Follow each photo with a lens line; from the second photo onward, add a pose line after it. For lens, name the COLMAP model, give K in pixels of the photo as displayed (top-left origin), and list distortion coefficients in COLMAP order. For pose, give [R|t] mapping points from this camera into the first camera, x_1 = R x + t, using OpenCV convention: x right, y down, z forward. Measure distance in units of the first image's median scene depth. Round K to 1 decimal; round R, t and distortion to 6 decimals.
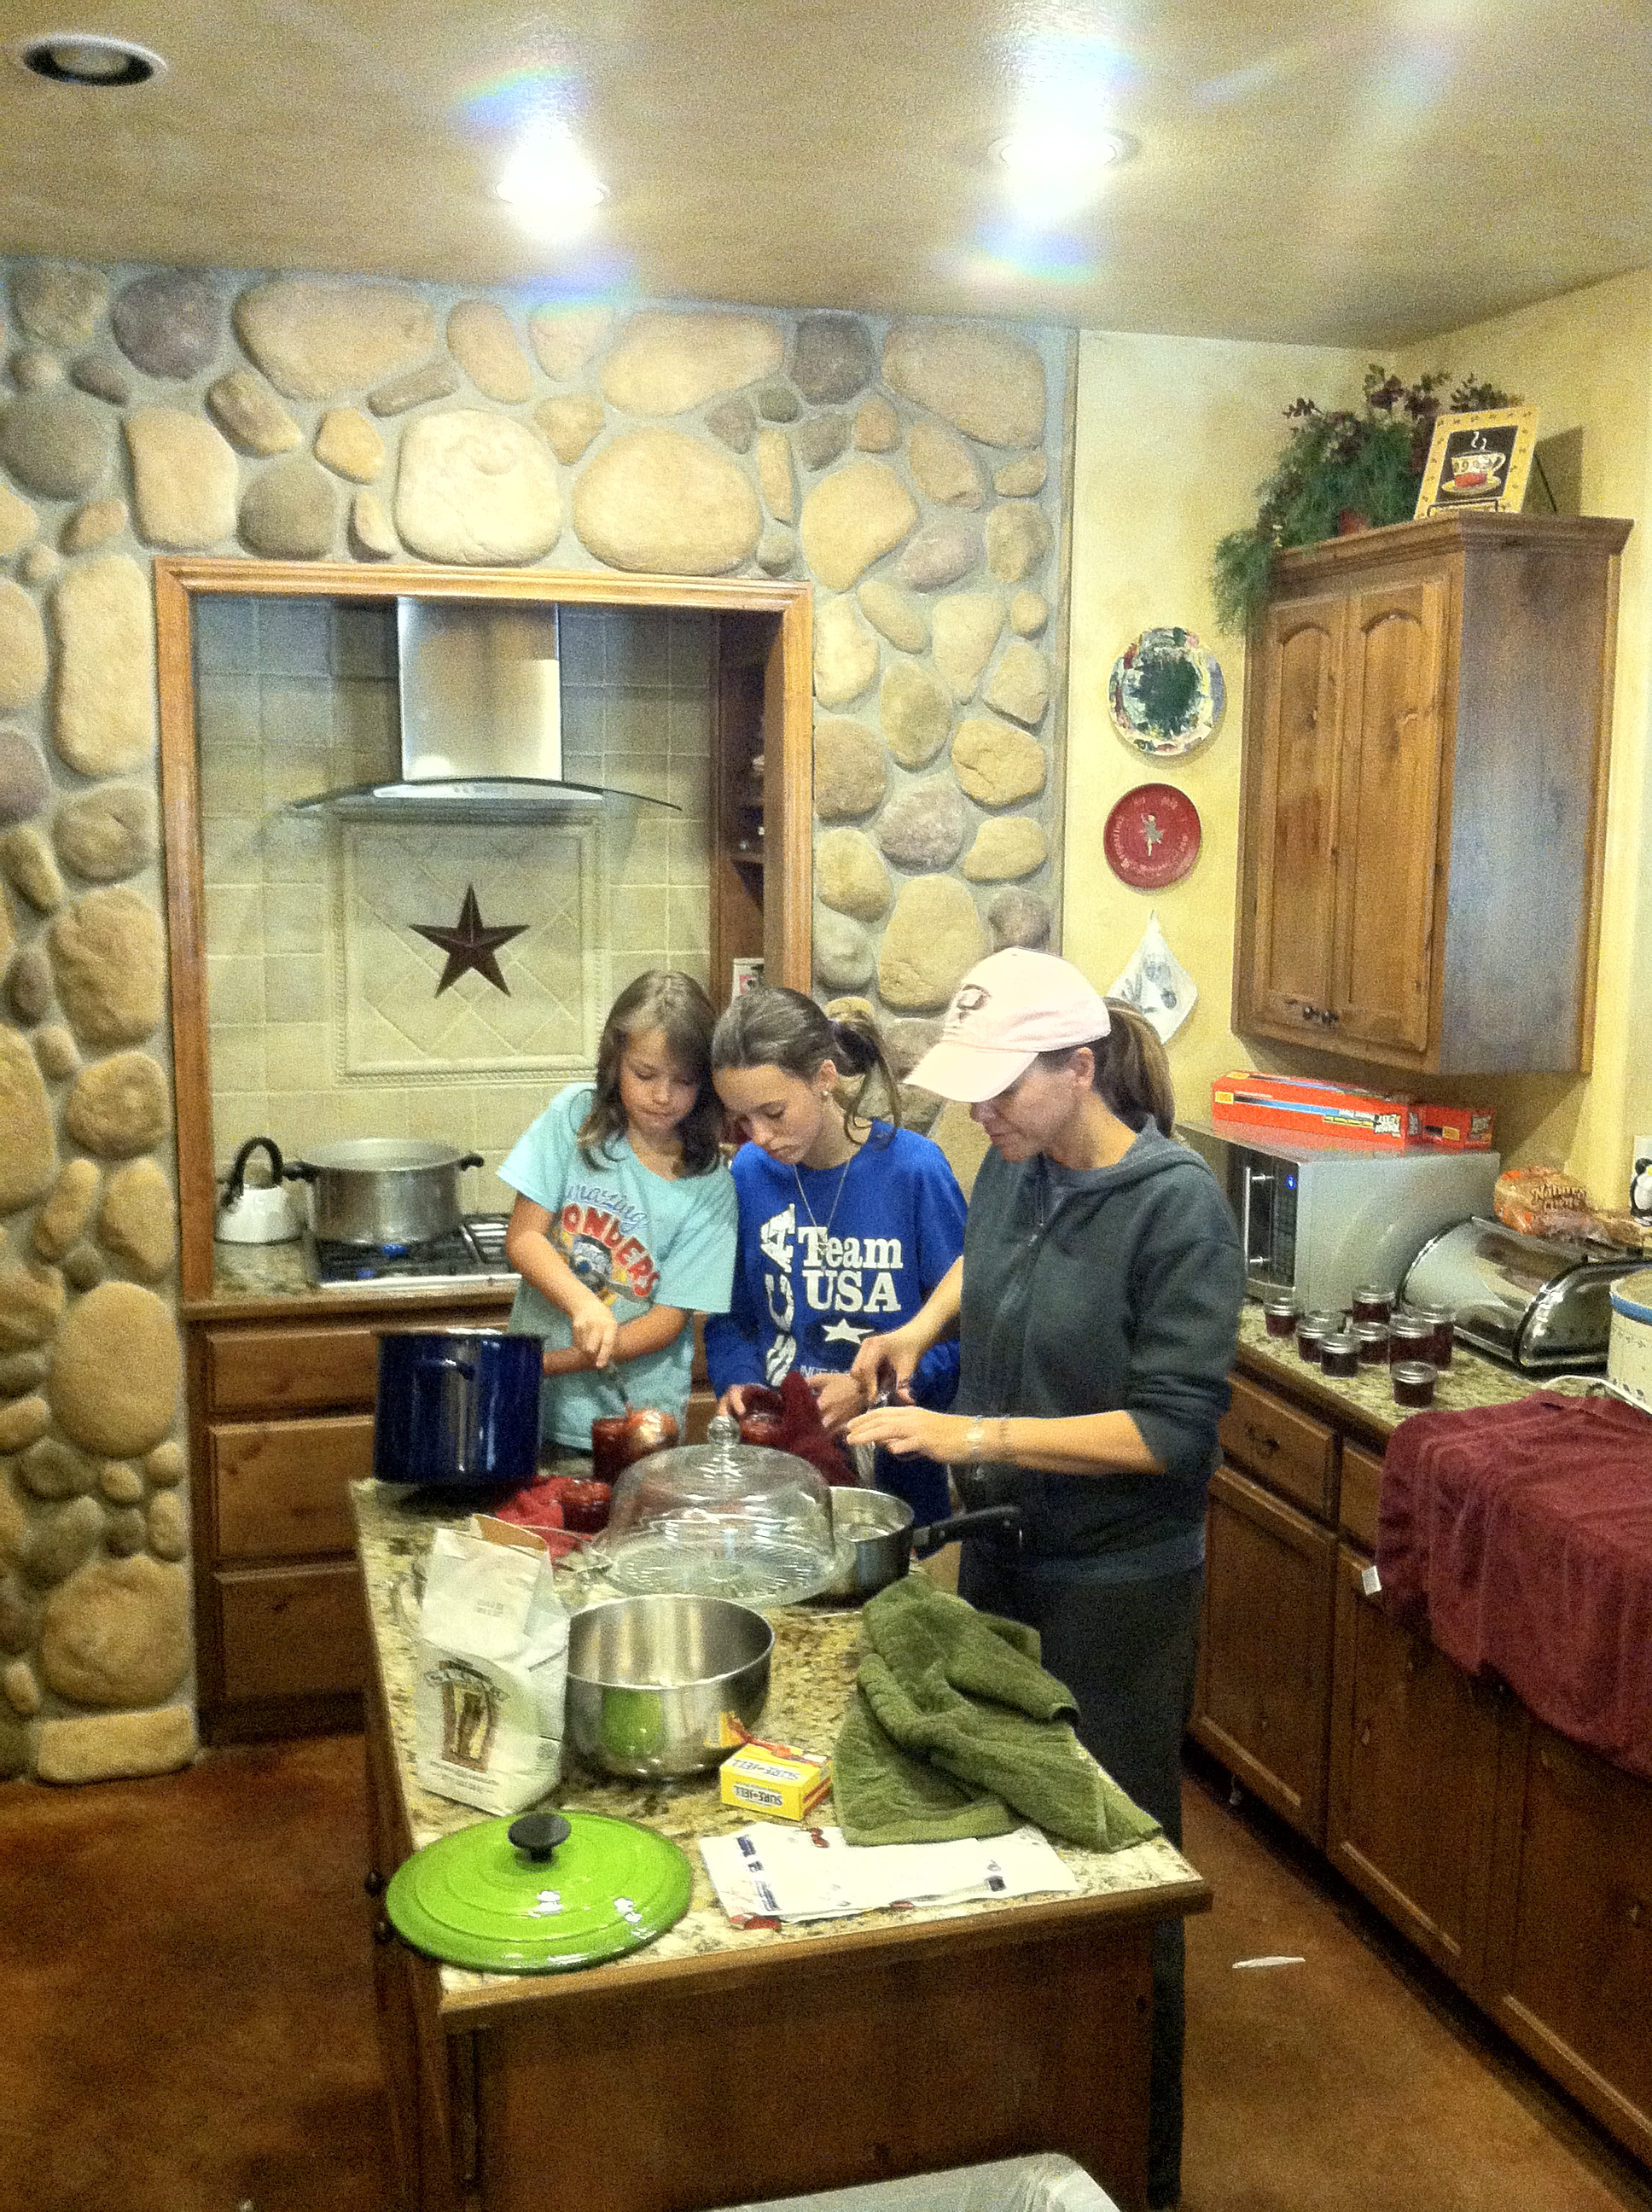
lens RADIAL K [[2215.6, 0, 871.6], [0, 2215.6, 1105.1], [0, 0, 1]] dist [0.140018, -0.430413]
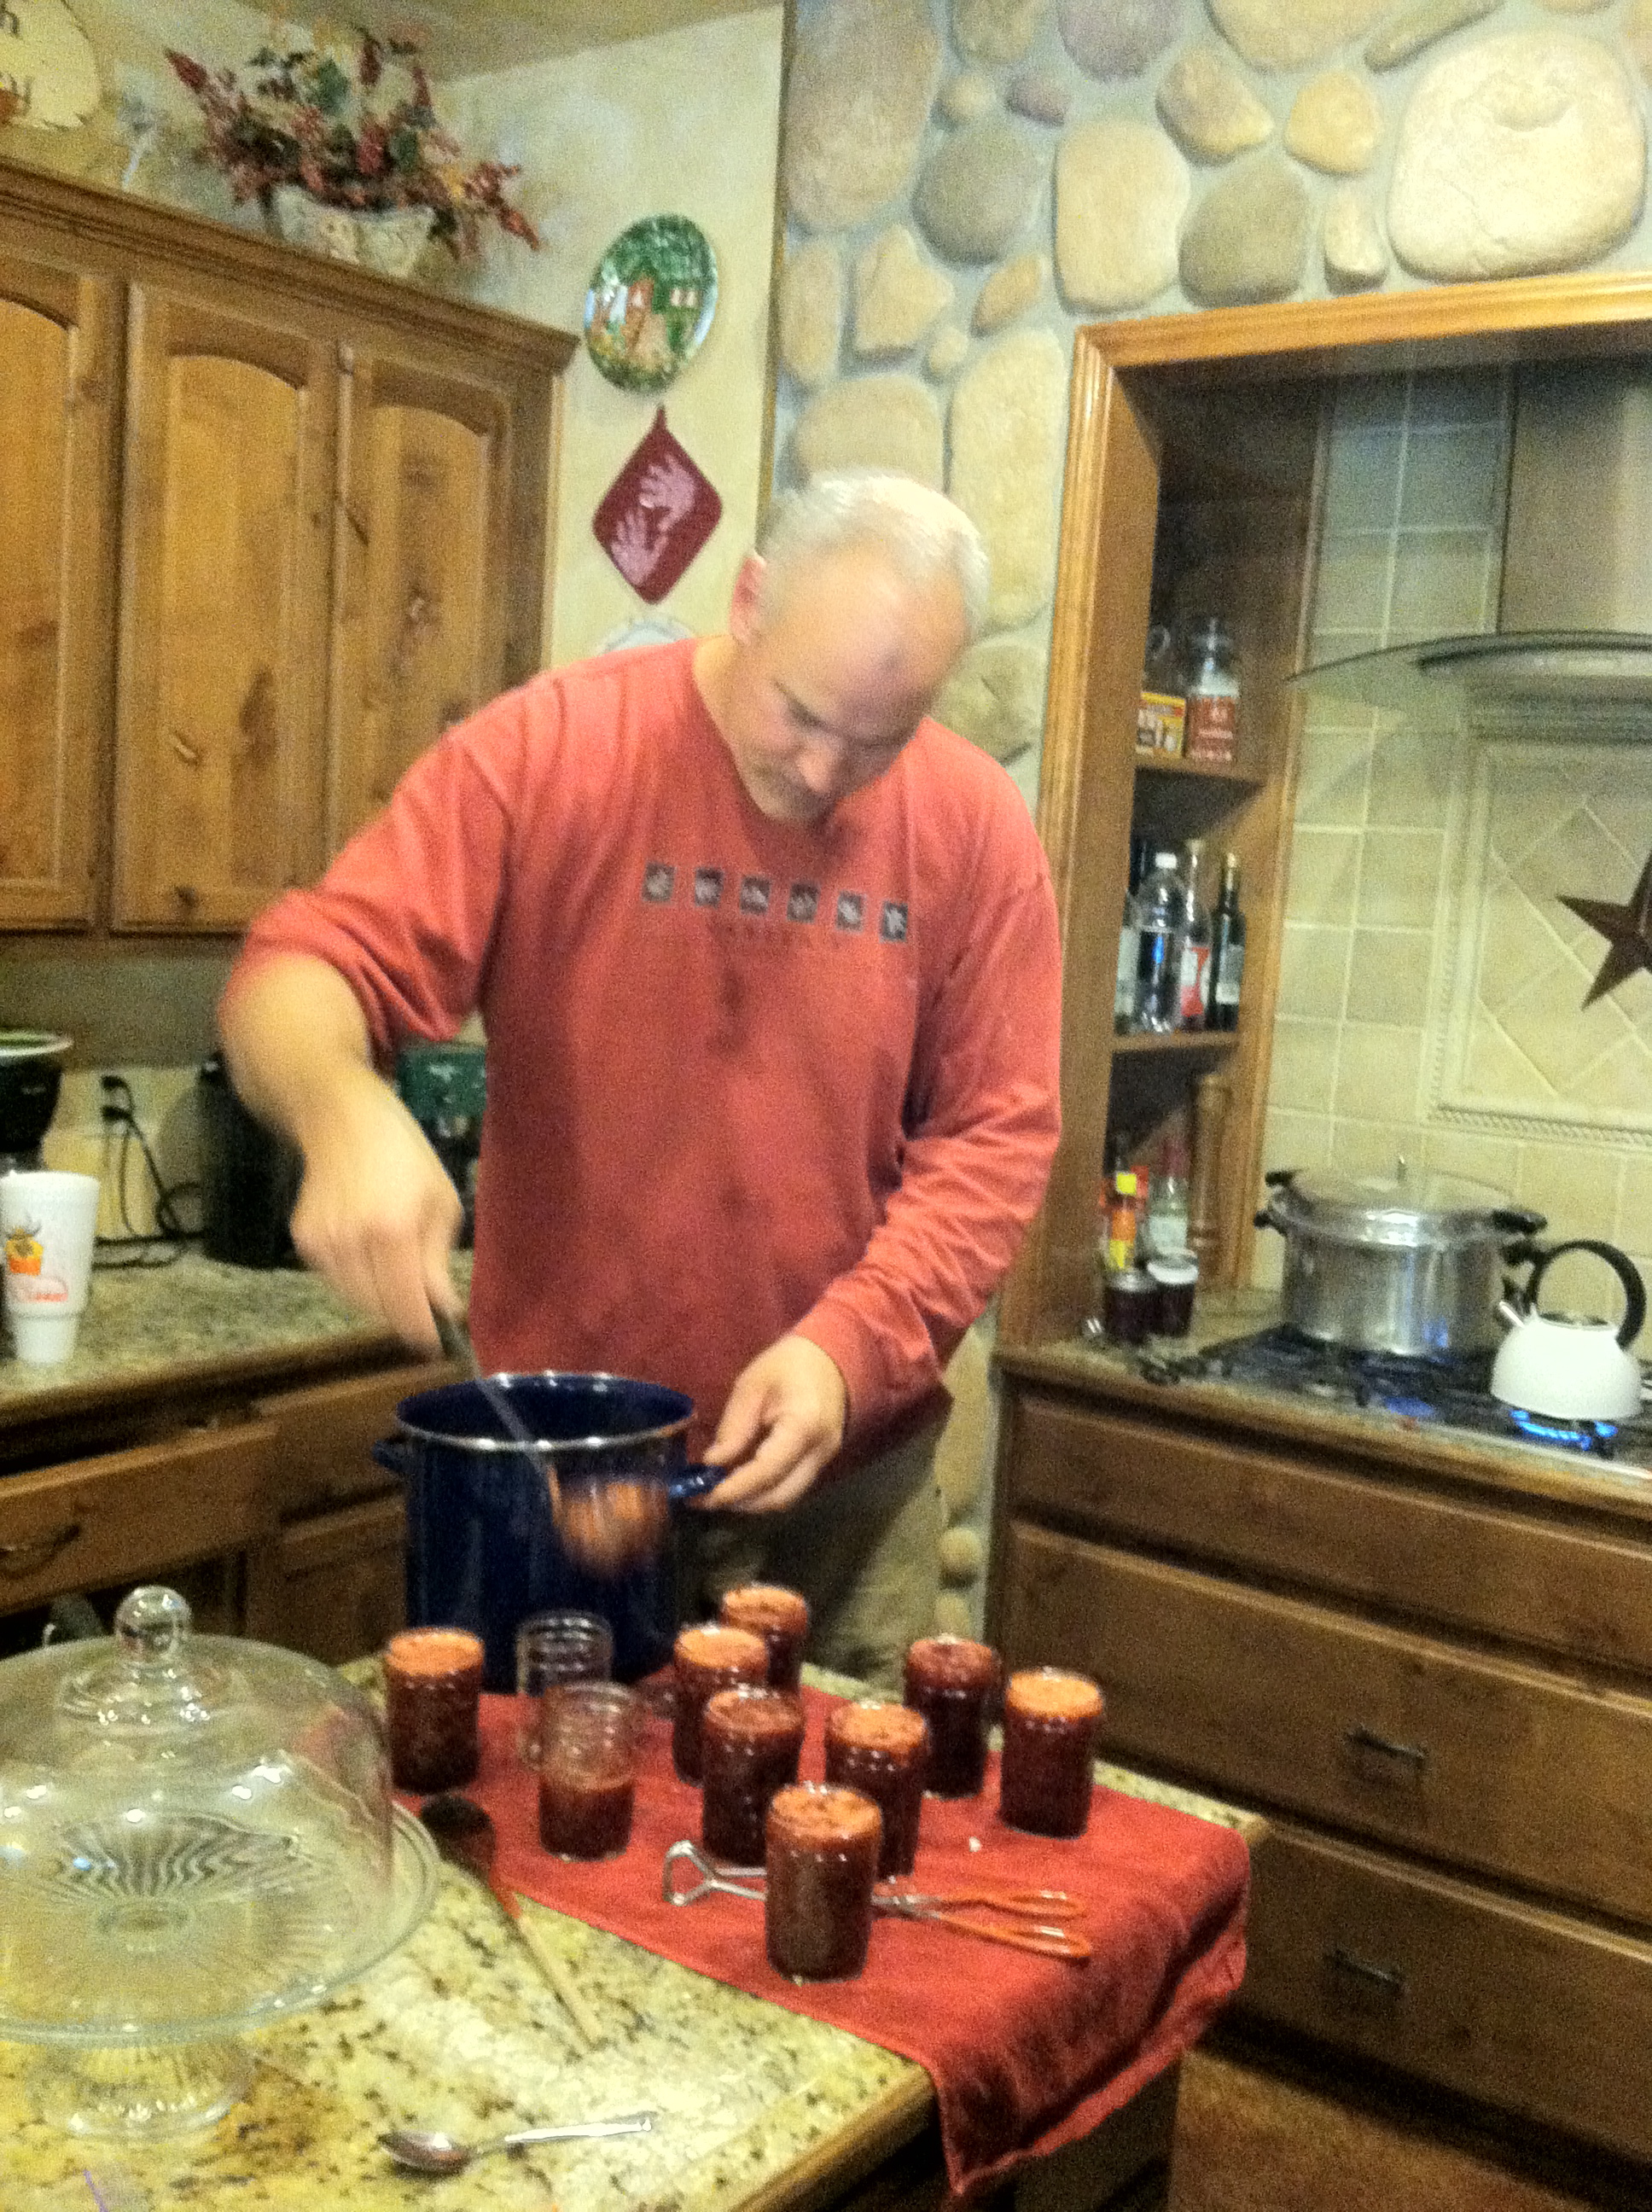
lens RADIAL K [[2215.6, 0, 871.6], [0, 2215.6, 1105.1], [0, 0, 1]] dist [0.140018, -0.430413]
pose [[0.593790, 0.112571, -0.796707, 0.213327], [-0.172604, 0.984935, 0.010523, 0.008846], [0.785889, 0.131266, 0.604274, 0.451016]]
